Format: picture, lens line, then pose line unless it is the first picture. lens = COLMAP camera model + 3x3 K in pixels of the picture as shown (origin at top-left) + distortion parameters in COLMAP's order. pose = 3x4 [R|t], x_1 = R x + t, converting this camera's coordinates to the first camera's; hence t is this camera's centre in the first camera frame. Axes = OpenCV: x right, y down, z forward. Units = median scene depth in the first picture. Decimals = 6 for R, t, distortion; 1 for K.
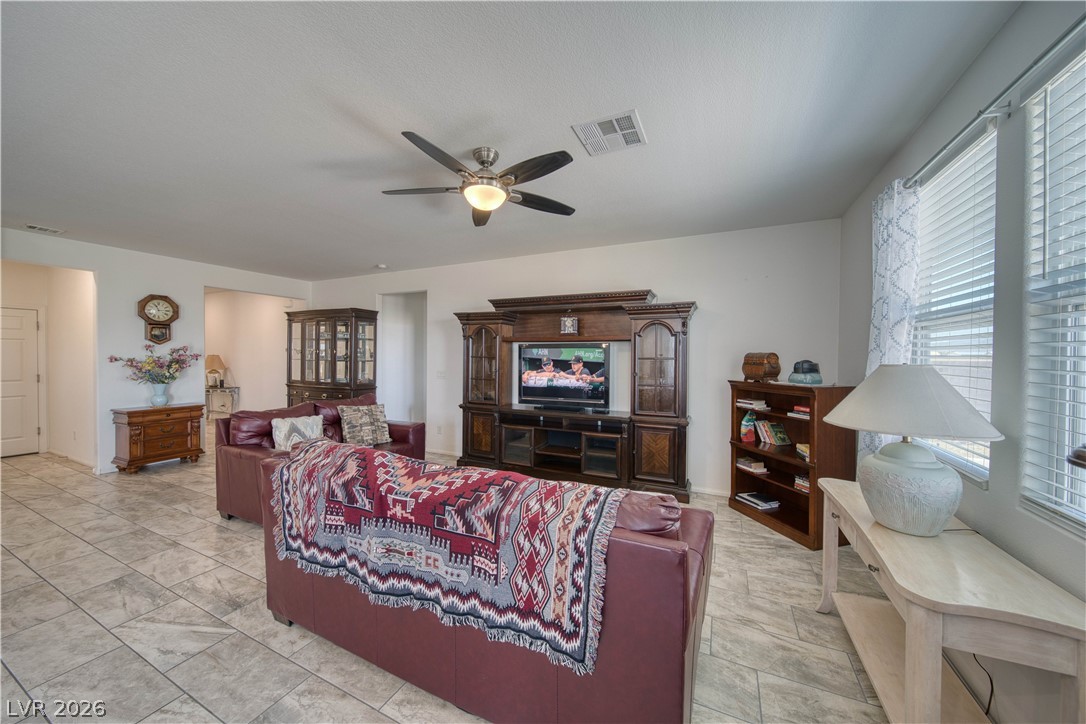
lens RADIAL K [[380.4, 0, 542.9], [0, 380.4, 359.6], [0, 0, 1]] dist [-0.000266, -0.001444]
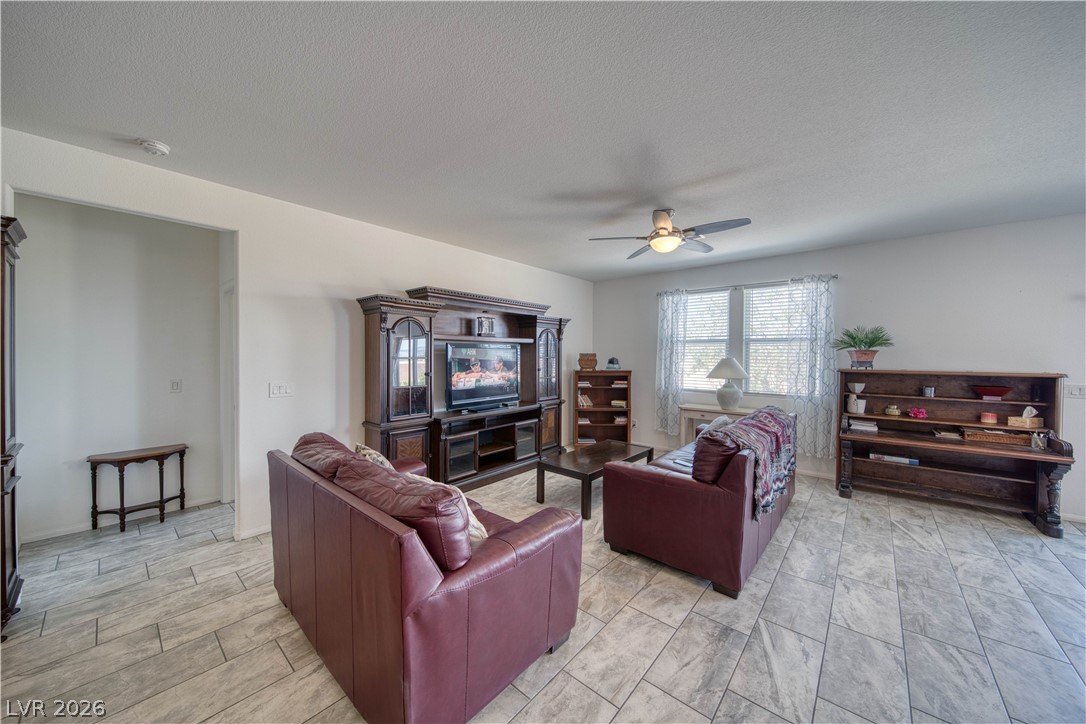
lens RADIAL K [[380.4, 0, 542.9], [0, 380.4, 359.6], [0, 0, 1]] dist [-0.000266, -0.001444]
pose [[0.265027, -0.018783, 0.964058, -1.090487], [0.010409, 0.999808, 0.016618, -0.018523], [-0.964185, 0.005630, 0.265171, 0.714723]]
